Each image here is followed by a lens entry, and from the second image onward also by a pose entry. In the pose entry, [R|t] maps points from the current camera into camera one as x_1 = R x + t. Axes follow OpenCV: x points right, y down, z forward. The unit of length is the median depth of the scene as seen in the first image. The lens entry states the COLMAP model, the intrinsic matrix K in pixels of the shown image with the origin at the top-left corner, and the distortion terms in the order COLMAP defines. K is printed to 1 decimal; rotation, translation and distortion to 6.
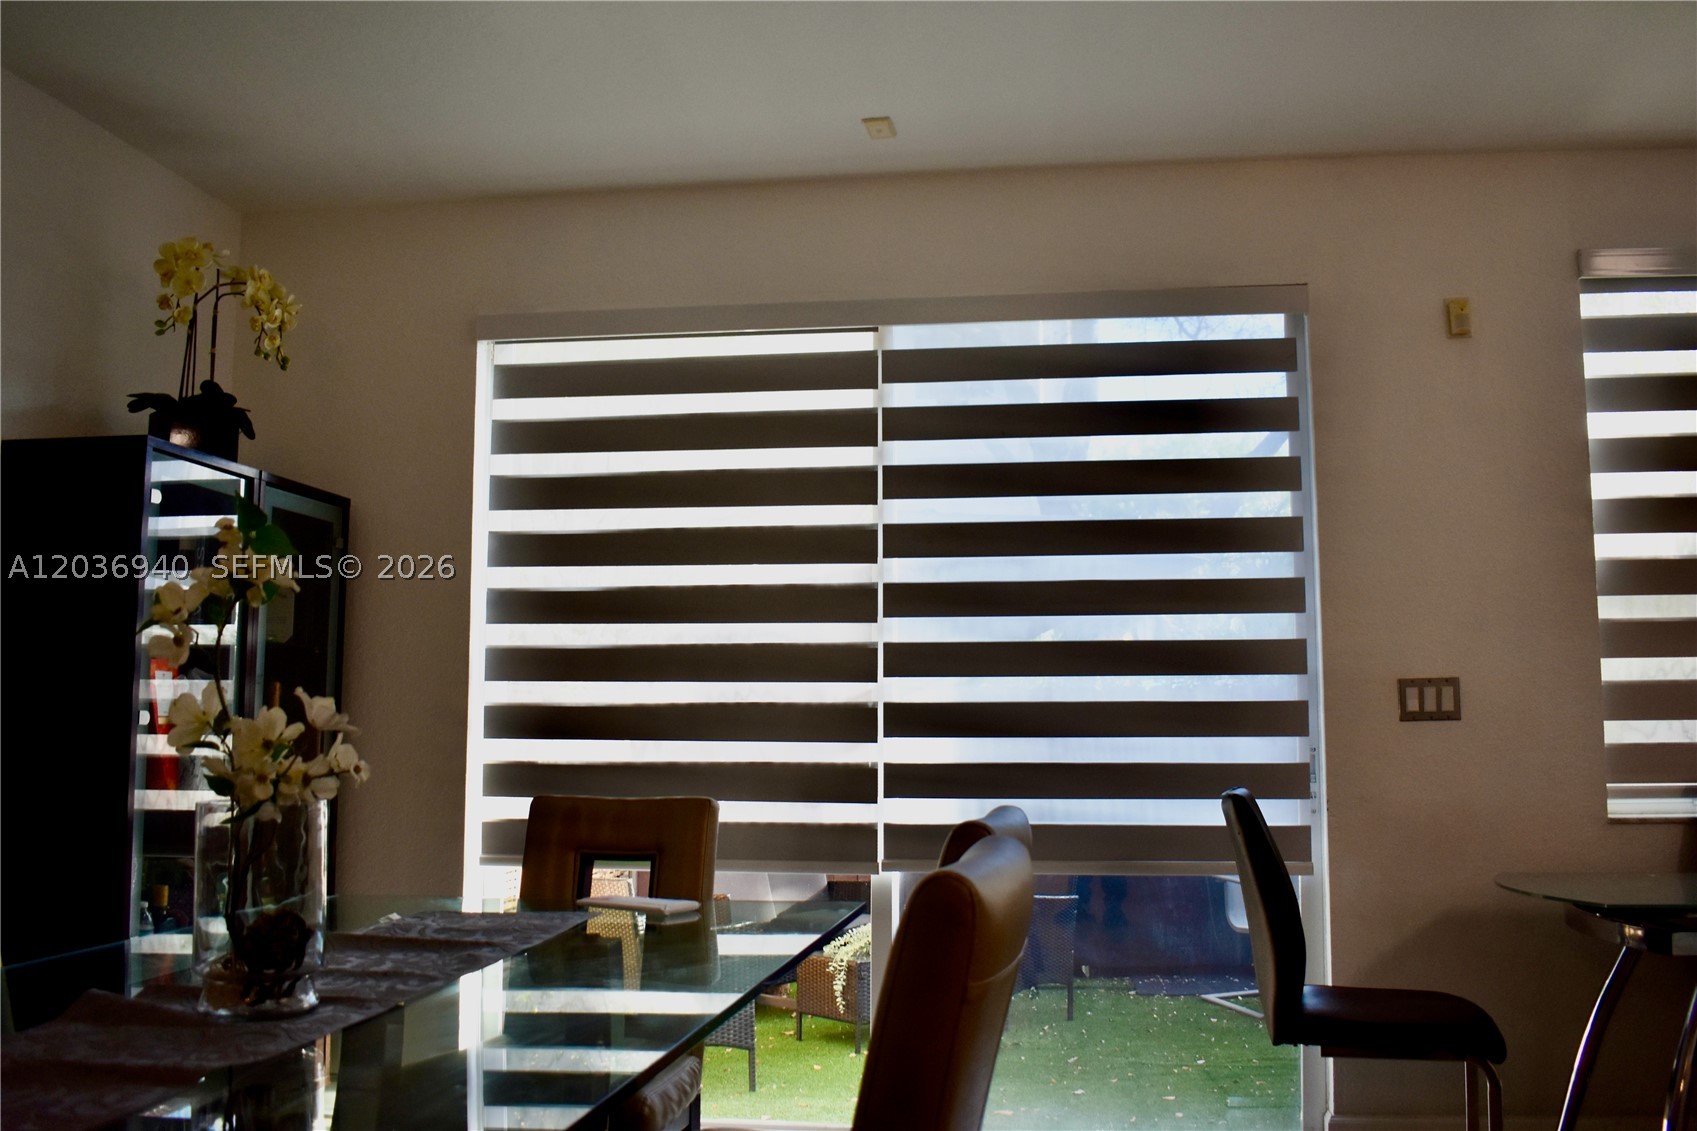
lens RADIAL K [[1452.4, 0, 846.2], [0, 1452.4, 551.6], [0, 0, 1]] dist [-0.090543, 0.006647]
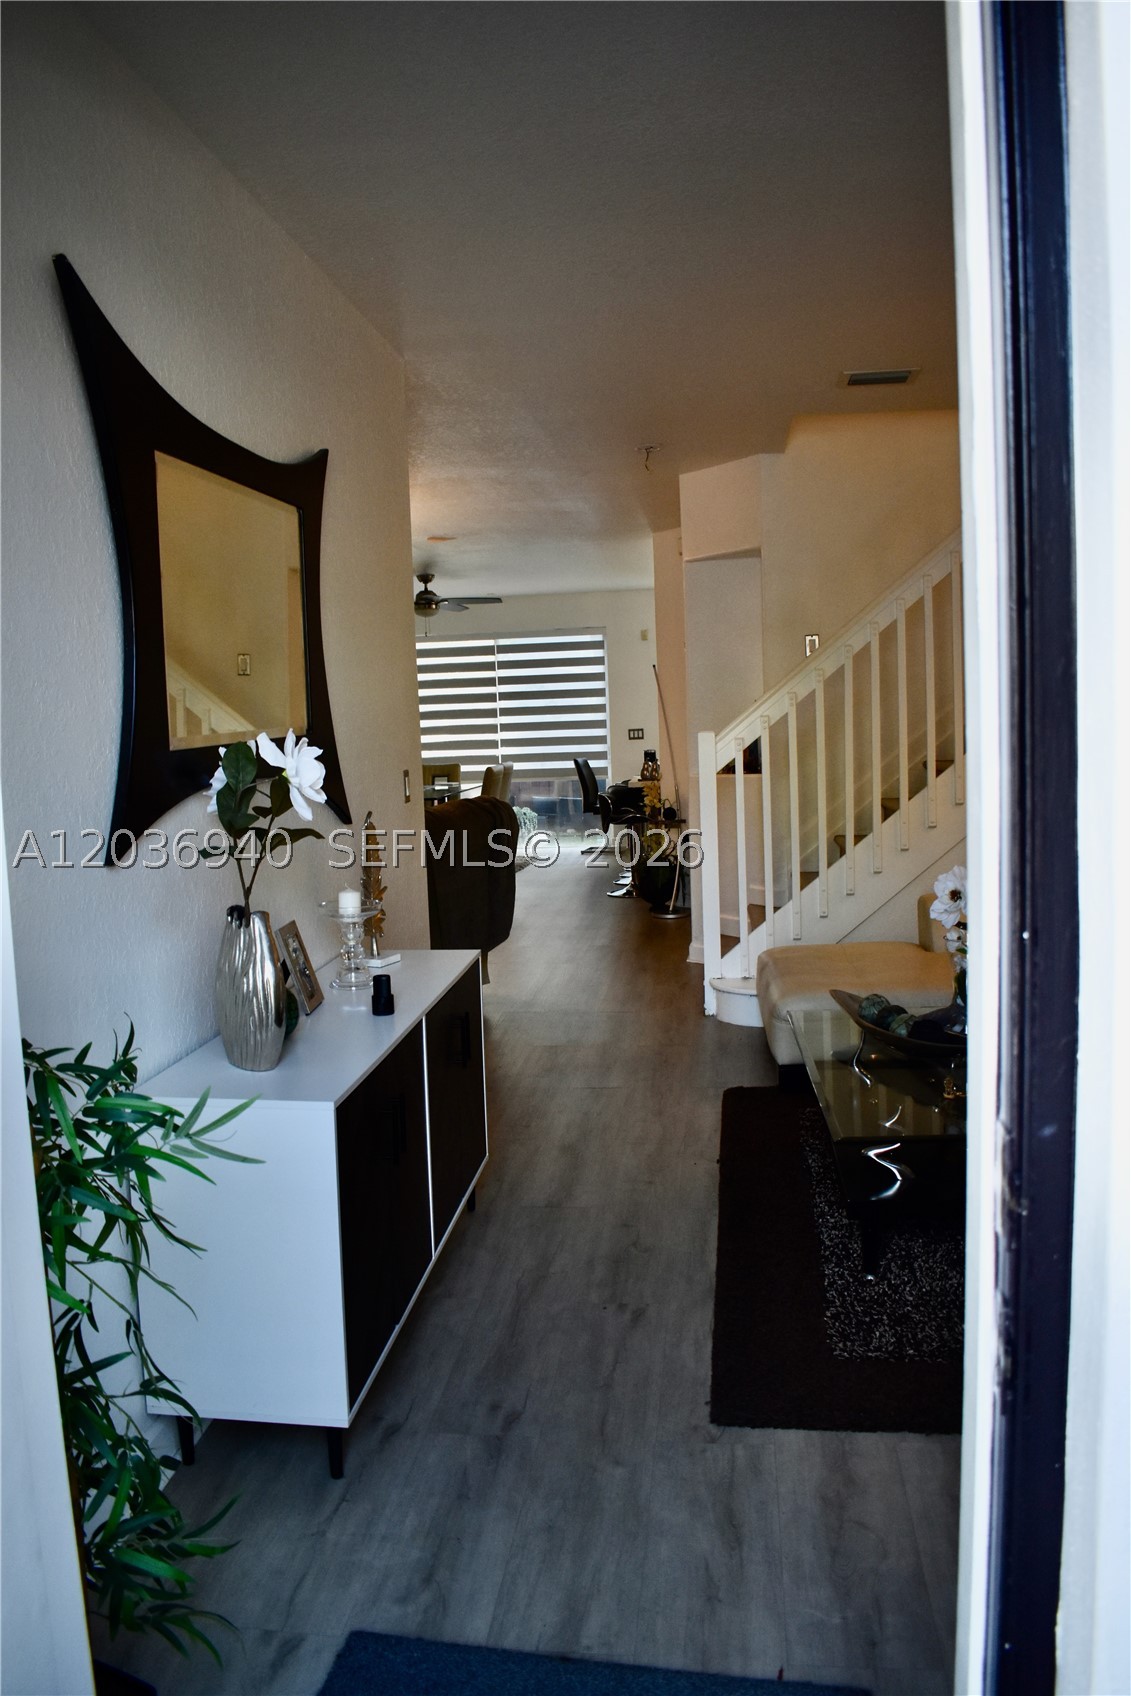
lens RADIAL K [[1297.1, 0, 565.5], [0, 1297.1, 848.0], [0, 0, 1]] dist [-0.077666, 0.002293]
pose [[0.999259, -0.037727, 0.007566, 0.168256], [0.035085, 0.974087, 0.223438, -0.390890], [-0.015800, -0.223007, 0.974689, -2.518627]]
